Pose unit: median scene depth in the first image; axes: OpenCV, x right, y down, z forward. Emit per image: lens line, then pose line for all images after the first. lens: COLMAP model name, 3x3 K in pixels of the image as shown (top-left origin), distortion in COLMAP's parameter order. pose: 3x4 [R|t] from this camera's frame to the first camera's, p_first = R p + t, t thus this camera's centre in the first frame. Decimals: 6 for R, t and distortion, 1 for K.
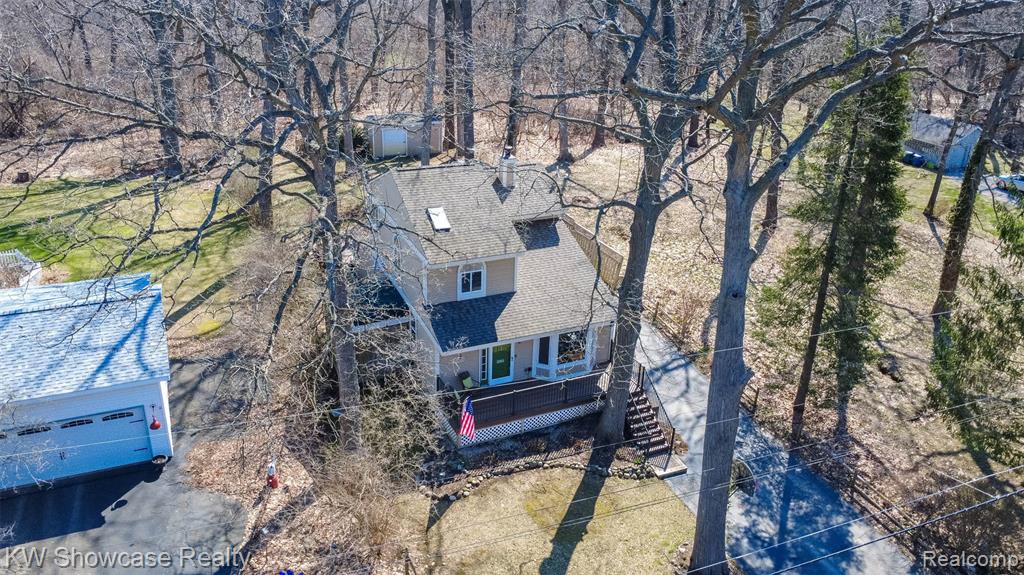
lens RADIAL K [[760.1, 0, 512.0], [0, 760.1, 287.5], [0, 0, 1]] dist [0.003732, -0.001564]
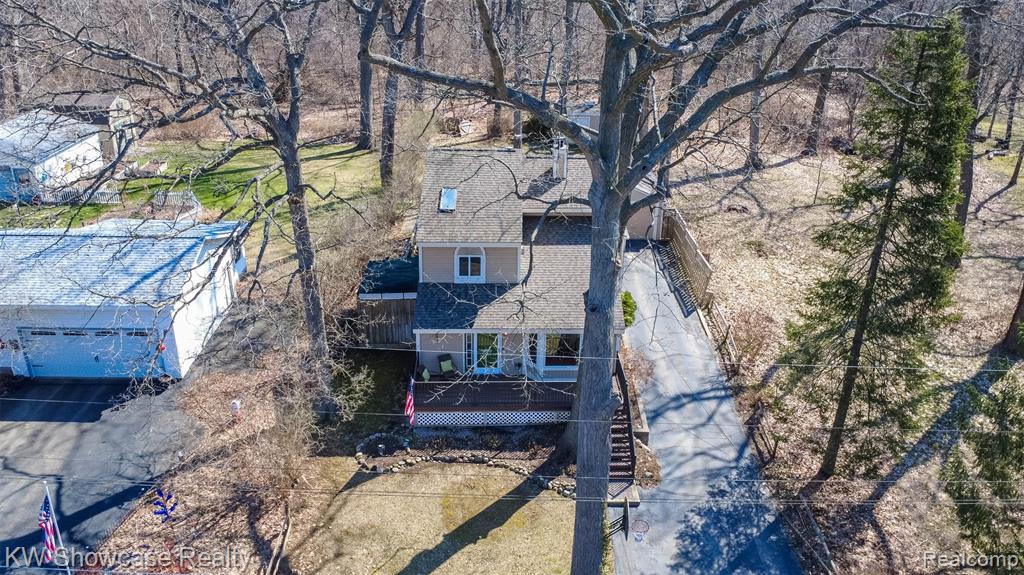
lens RADIAL K [[778.0, 0, 549.2], [0, 778.0, 286.1], [0, 0, 1]] dist [0.002665, -0.000232]
pose [[0.927441, 0.148161, -0.343369, 0.407693], [-0.149181, 0.988528, 0.023604, -0.021979], [0.342927, 0.029333, 0.938904, 0.087619]]
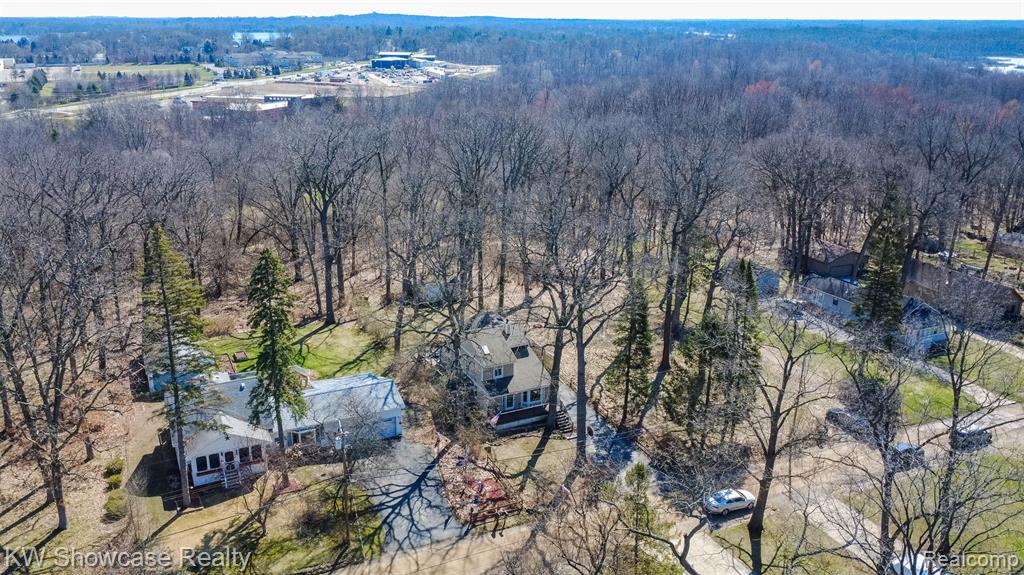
lens RADIAL K [[815.9, 0, 465.5], [0, 815.9, 288.6], [0, 0, 1]] dist [0.009139, 0.001685]
pose [[0.999478, -0.032104, -0.003527, -0.156864], [0.031587, 0.994429, -0.100560, -0.015567], [0.006735, 0.100396, 0.994925, -2.055030]]
